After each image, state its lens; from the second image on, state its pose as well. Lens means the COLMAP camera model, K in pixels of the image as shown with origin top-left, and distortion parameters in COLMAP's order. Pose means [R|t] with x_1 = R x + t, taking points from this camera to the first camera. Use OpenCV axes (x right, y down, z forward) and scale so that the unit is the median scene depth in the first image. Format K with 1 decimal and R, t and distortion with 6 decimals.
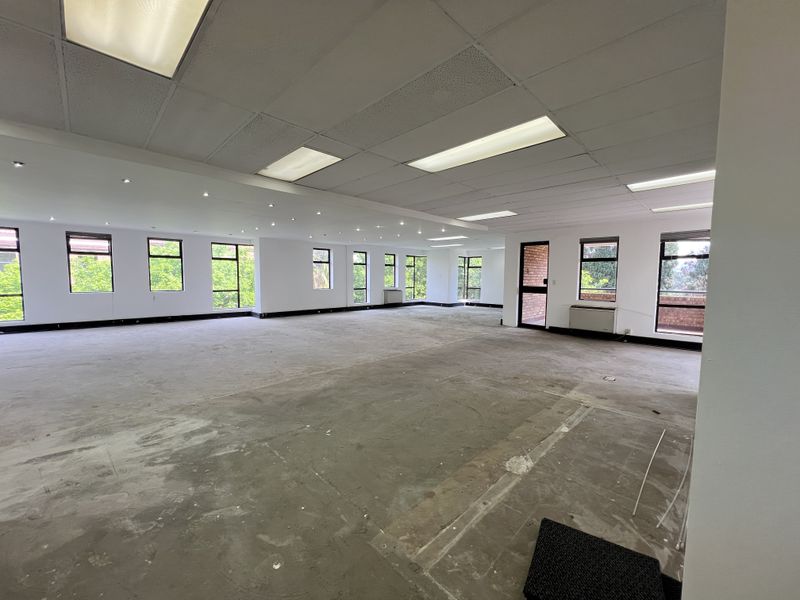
lens RADIAL K [[320.6, 0, 398.8], [0, 320.6, 299.3], [0, 0, 1]] dist [0.000726, 0.000465]
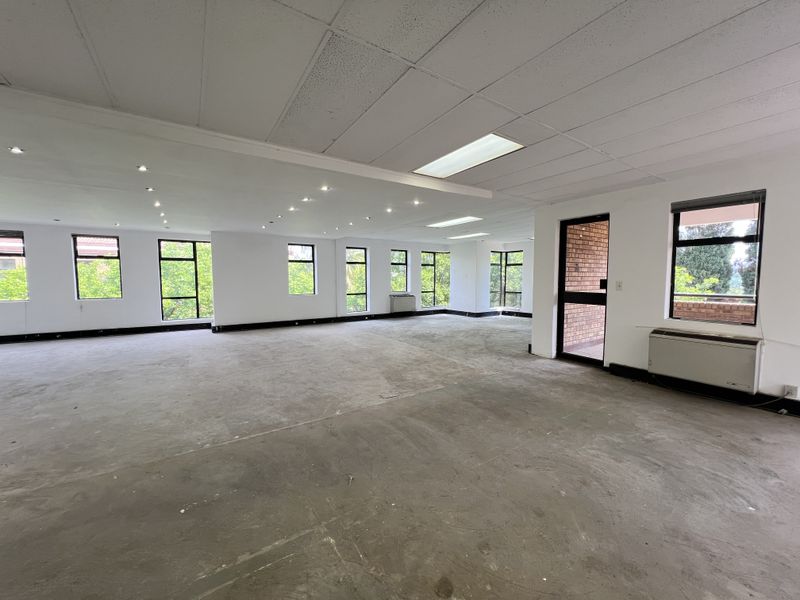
lens RADIAL K [[320.6, 0, 398.8], [0, 320.6, 299.3], [0, 0, 1]] dist [0.000726, 0.000465]
pose [[0.981512, 0.002007, -0.191388, 0.173815], [-0.002986, 0.999984, -0.004827, -0.020547], [0.191375, 0.005309, 0.981503, 0.305737]]
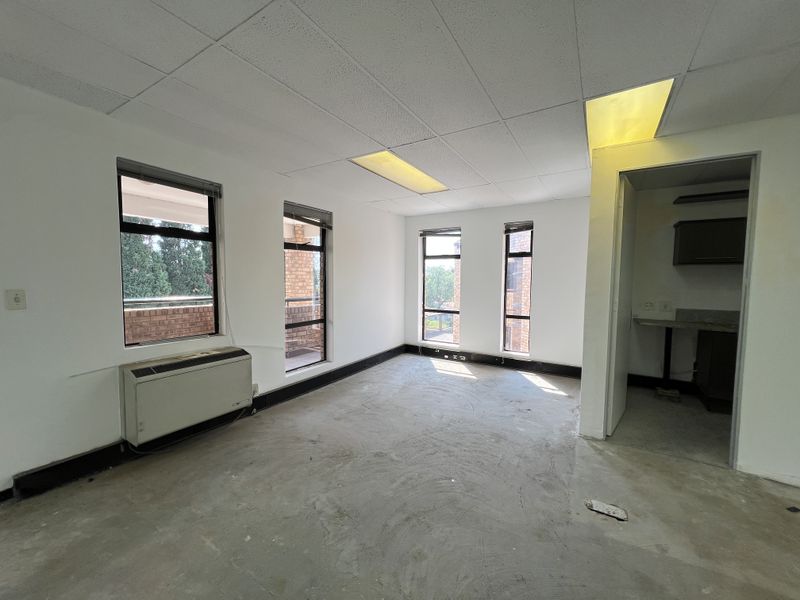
lens RADIAL K [[320.6, 0, 398.8], [0, 320.6, 299.3], [0, 0, 1]] dist [0.000726, 0.000465]
pose [[-0.228746, -0.070799, 0.970908, 0.142012], [0.056929, 0.994672, 0.085944, -0.046196], [-0.971820, 0.074932, -0.223497, 0.623374]]
